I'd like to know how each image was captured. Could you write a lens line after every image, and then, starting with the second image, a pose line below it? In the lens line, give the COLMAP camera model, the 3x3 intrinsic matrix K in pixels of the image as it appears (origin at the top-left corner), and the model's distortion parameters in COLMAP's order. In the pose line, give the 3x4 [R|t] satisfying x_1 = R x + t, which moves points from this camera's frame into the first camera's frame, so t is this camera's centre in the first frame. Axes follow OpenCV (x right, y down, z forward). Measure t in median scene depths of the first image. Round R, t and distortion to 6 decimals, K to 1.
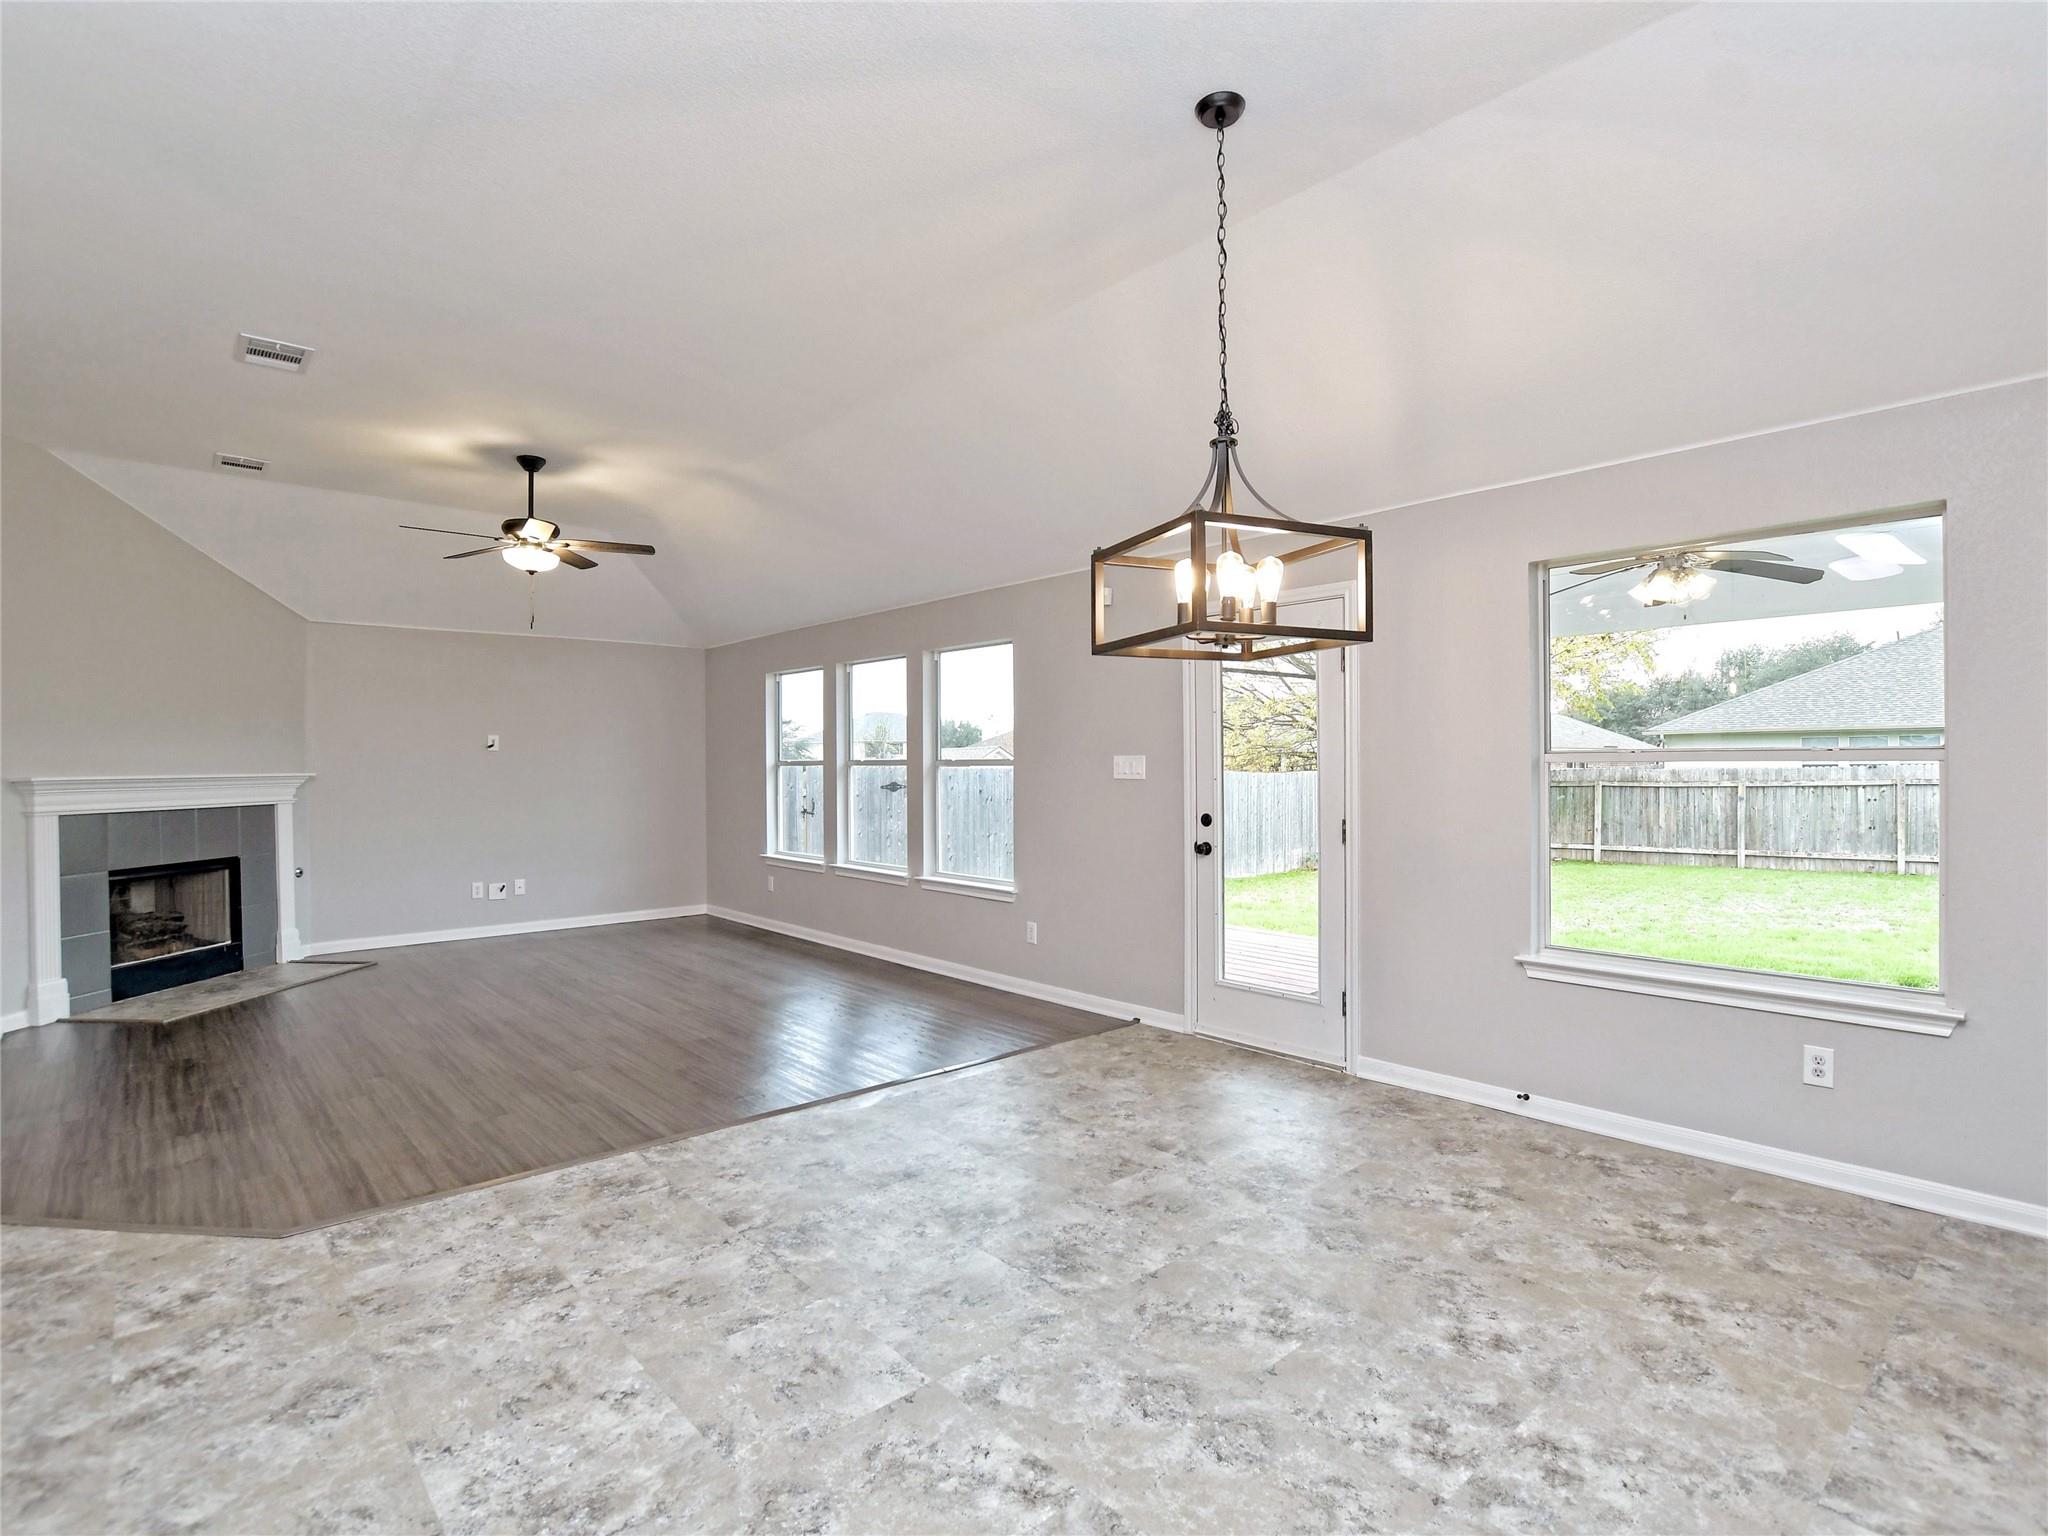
lens RADIAL K [[1010.2, 0, 1009.6], [0, 1010.2, 771.4], [0, 0, 1]] dist [-0.031087, 0.001828]
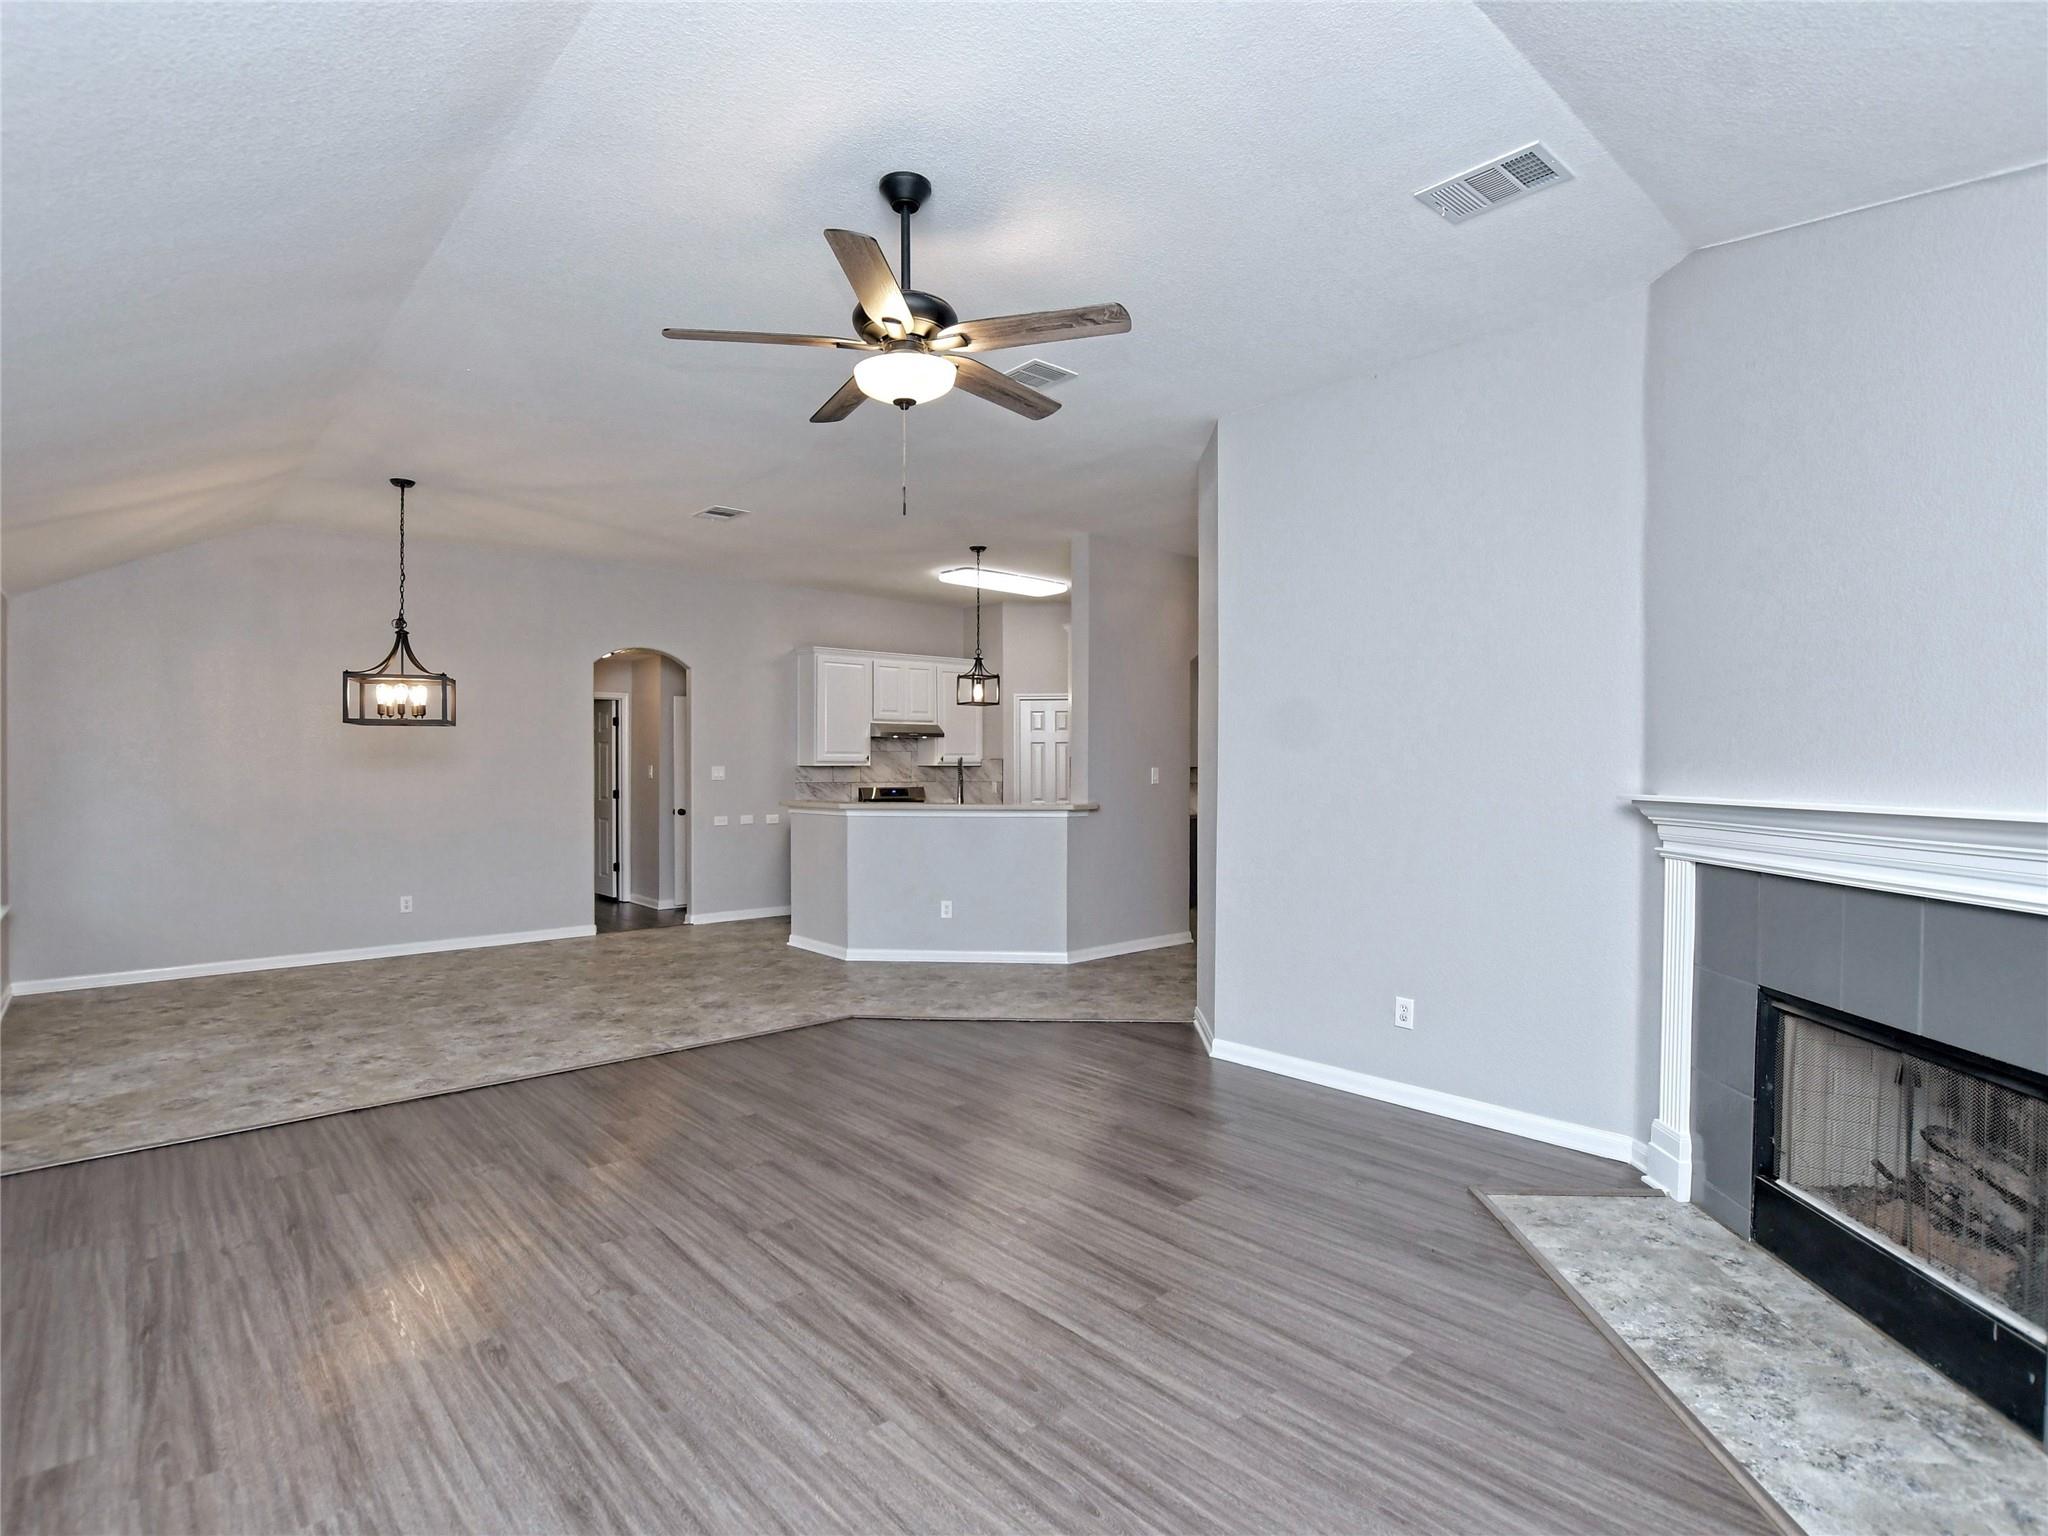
lens RADIAL K [[1022.1, 0, 1011.7], [0, 1022.1, 770.4], [0, 0, 1]] dist [-0.046831, 0.008219]
pose [[-0.999964, 0.003975, -0.007512, -0.881523], [0.003894, 0.999934, 0.010833, -0.029523], [0.007555, 0.010804, -0.999913, 2.549161]]
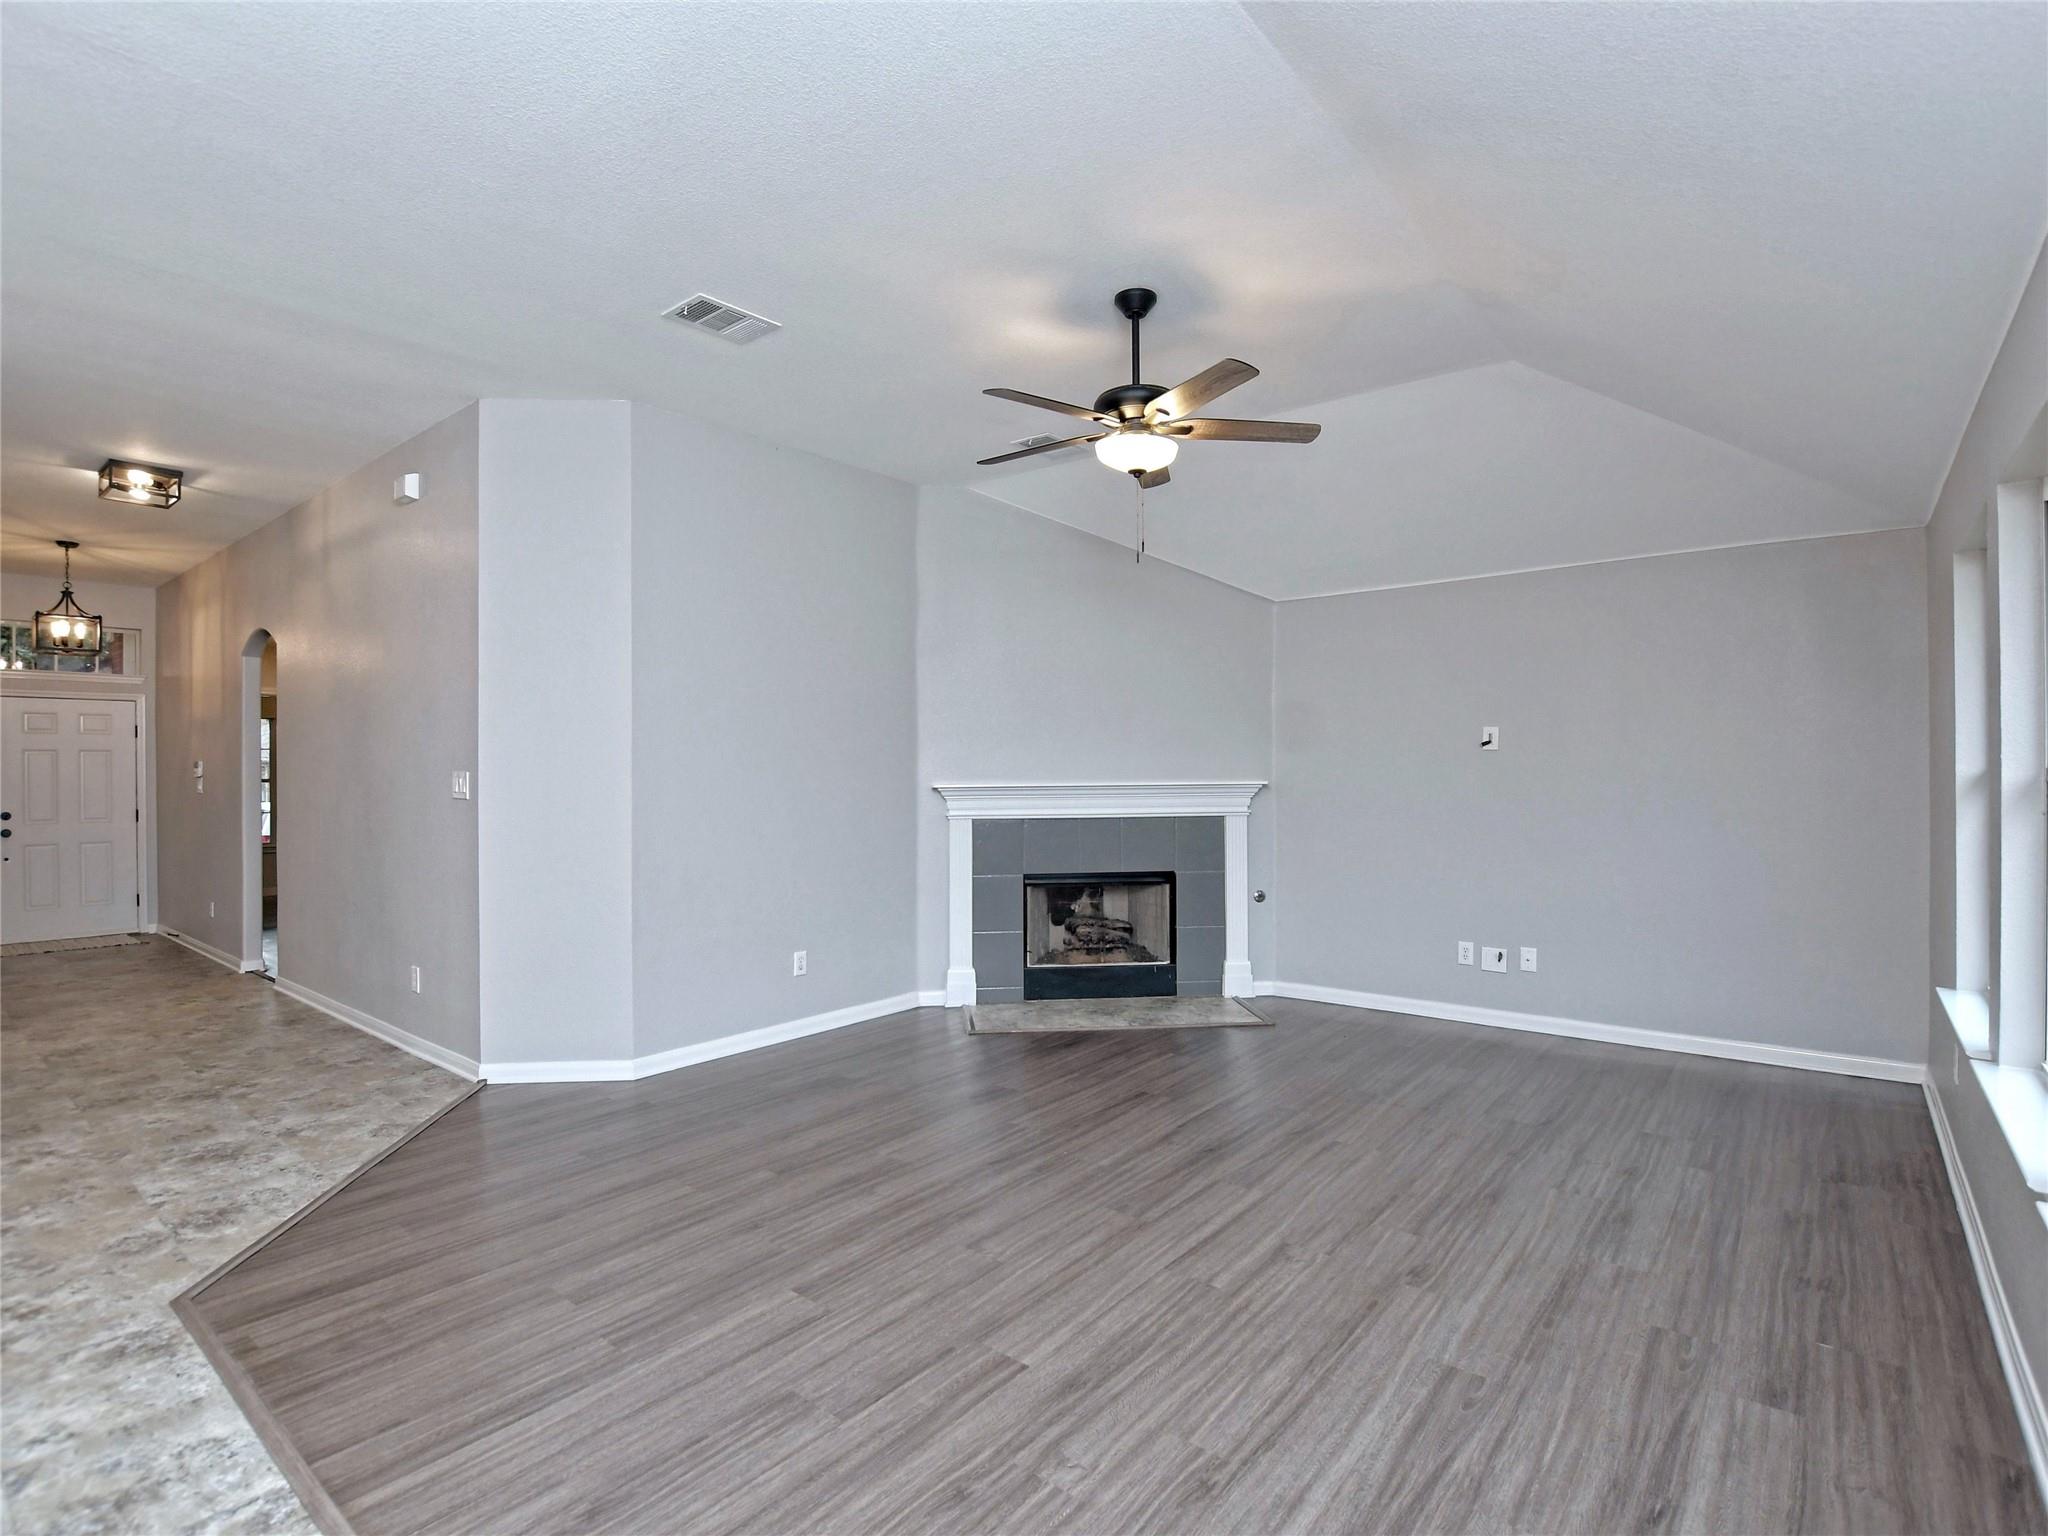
lens RADIAL K [[1010.2, 0, 1009.6], [0, 1010.2, 771.4], [0, 0, 1]] dist [-0.031087, 0.001828]
pose [[0.156234, 0.006837, -0.987696, 0.241601], [-0.000206, 0.999976, 0.006890, -0.026578], [0.987720, -0.000873, 0.156232, 1.376208]]
